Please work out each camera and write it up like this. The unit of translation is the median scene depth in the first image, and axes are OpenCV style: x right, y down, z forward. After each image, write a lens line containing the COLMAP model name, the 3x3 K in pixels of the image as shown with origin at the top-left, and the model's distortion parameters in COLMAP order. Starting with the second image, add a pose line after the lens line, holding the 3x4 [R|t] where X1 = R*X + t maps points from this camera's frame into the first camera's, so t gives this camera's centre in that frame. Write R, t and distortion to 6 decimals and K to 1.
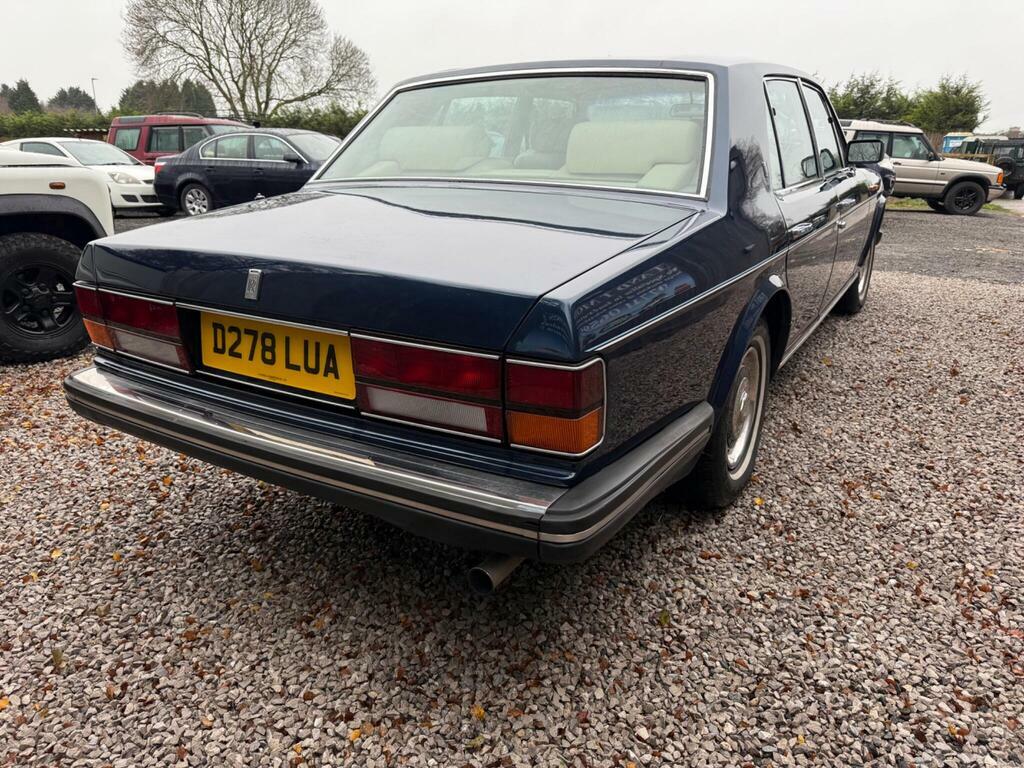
lens RADIAL K [[732.5, 0, 508.9], [0, 732.5, 380.1], [0, 0, 1]] dist [0.025574, -0.031389]
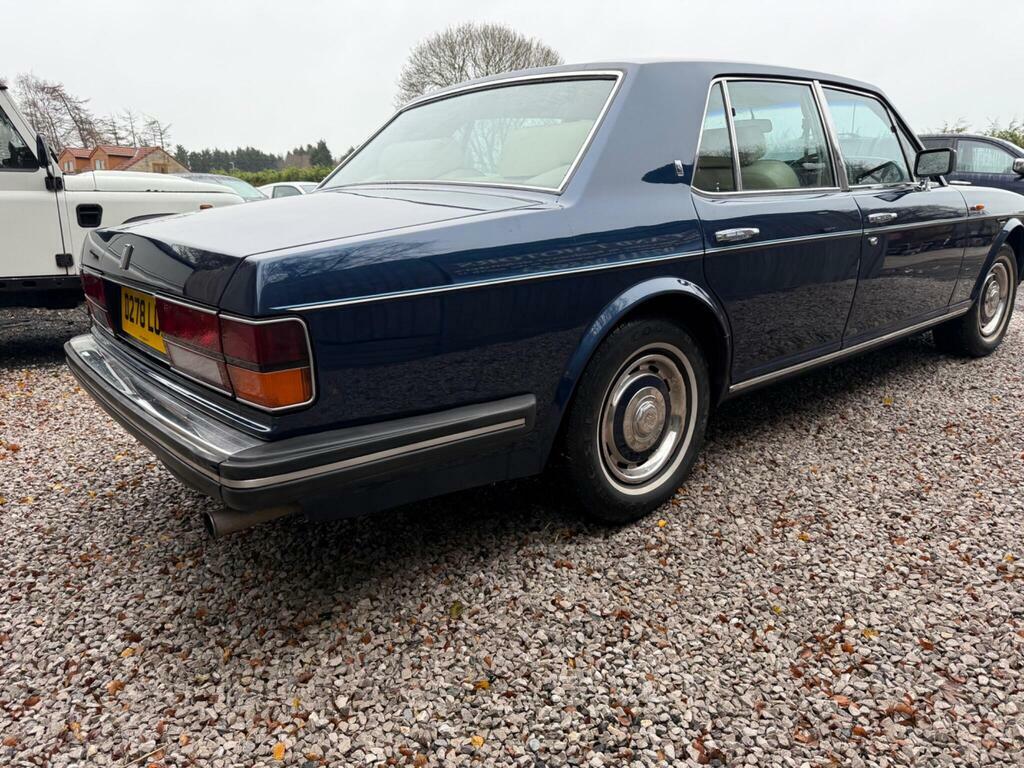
lens RADIAL K [[732.5, 0, 506.5], [0, 732.5, 369.2], [0, 0, 1]] dist [0.025574, -0.031389]
pose [[0.946729, 0.067458, -0.314886, 0.531741], [-0.090649, 0.994099, -0.059578, 0.055669], [0.309008, 0.084948, 0.947258, 0.068167]]
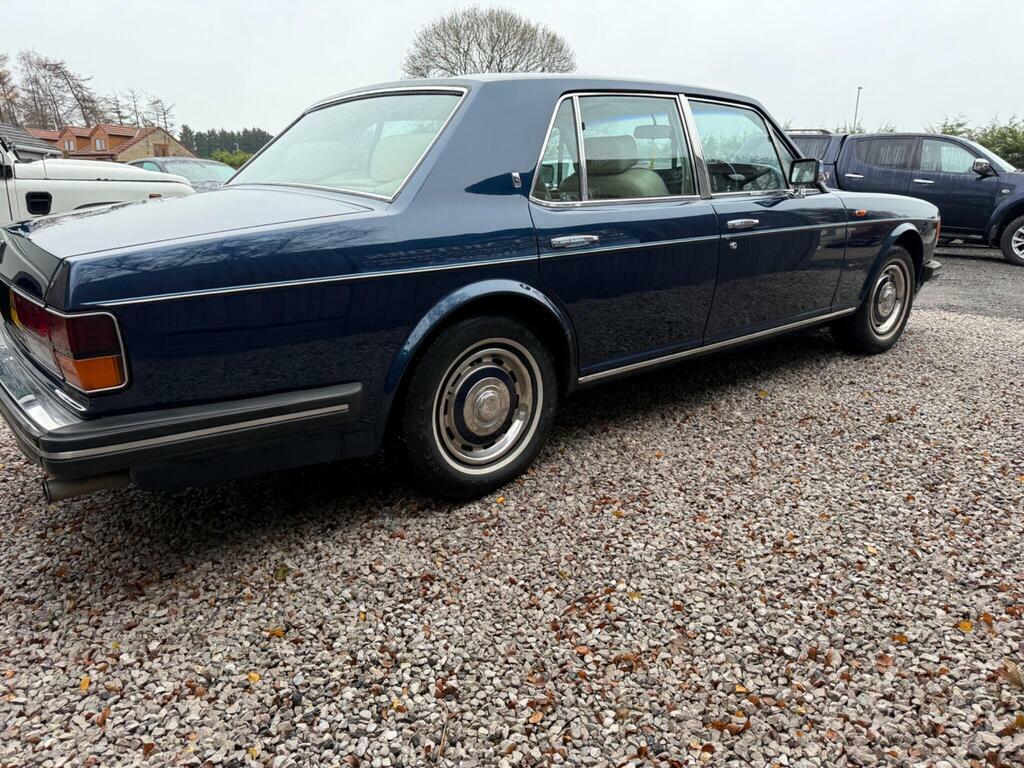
lens RADIAL K [[732.5, 0, 518.0], [0, 732.5, 374.7], [0, 0, 1]] dist [0.025574, -0.031389]
pose [[0.946378, 0.091640, -0.309790, 0.816705], [-0.107556, 0.993595, -0.034656, 0.028926], [0.304630, 0.066118, 0.950173, 0.040030]]
